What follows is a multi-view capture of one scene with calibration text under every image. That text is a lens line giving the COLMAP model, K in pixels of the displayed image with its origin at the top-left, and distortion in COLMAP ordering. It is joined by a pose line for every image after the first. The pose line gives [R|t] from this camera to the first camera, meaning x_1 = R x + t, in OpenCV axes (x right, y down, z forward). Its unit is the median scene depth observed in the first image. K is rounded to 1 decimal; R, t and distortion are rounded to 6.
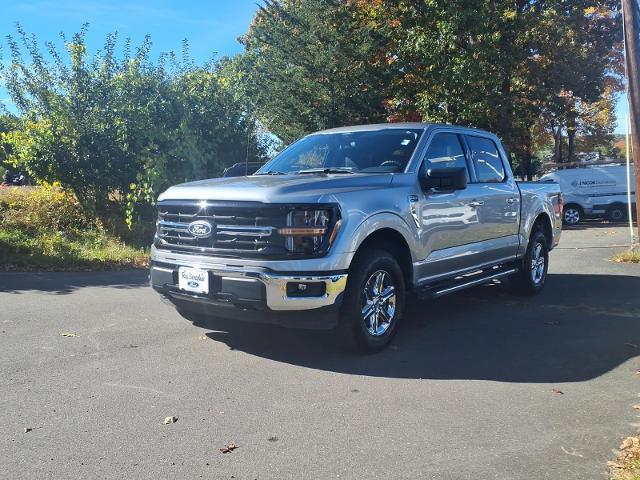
lens RADIAL K [[642.7, 0, 320.0], [0, 642.7, 240.0], [0, 0, 1]] dist [0.088026, -0.087965]
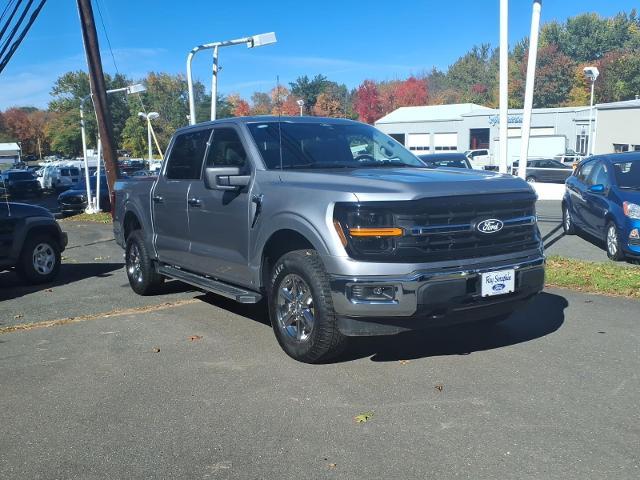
lens RADIAL K [[635.4, 0, 320.0], [0, 635.4, 240.0], [0, 0, 1]] dist [0.073545, -0.030810]
pose [[0.341947, -0.105747, 0.933751, -1.097510], [0.104568, 0.991759, 0.074023, -0.088240], [-0.933883, 0.072328, 0.350186, 0.897238]]
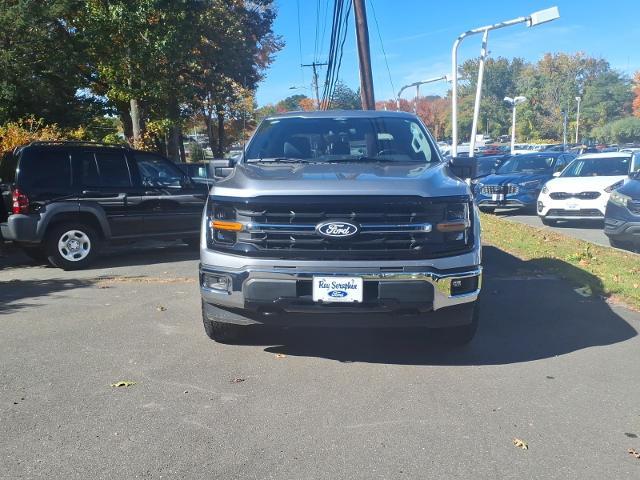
lens RADIAL K [[642.7, 0, 320.0], [0, 642.7, 240.0], [0, 0, 1]] dist [0.088026, -0.087965]
pose [[0.818286, -0.067668, 0.570815, -0.689509], [0.049138, 0.997646, 0.047826, -0.044638], [-0.572708, -0.011086, 0.819685, 0.302368]]
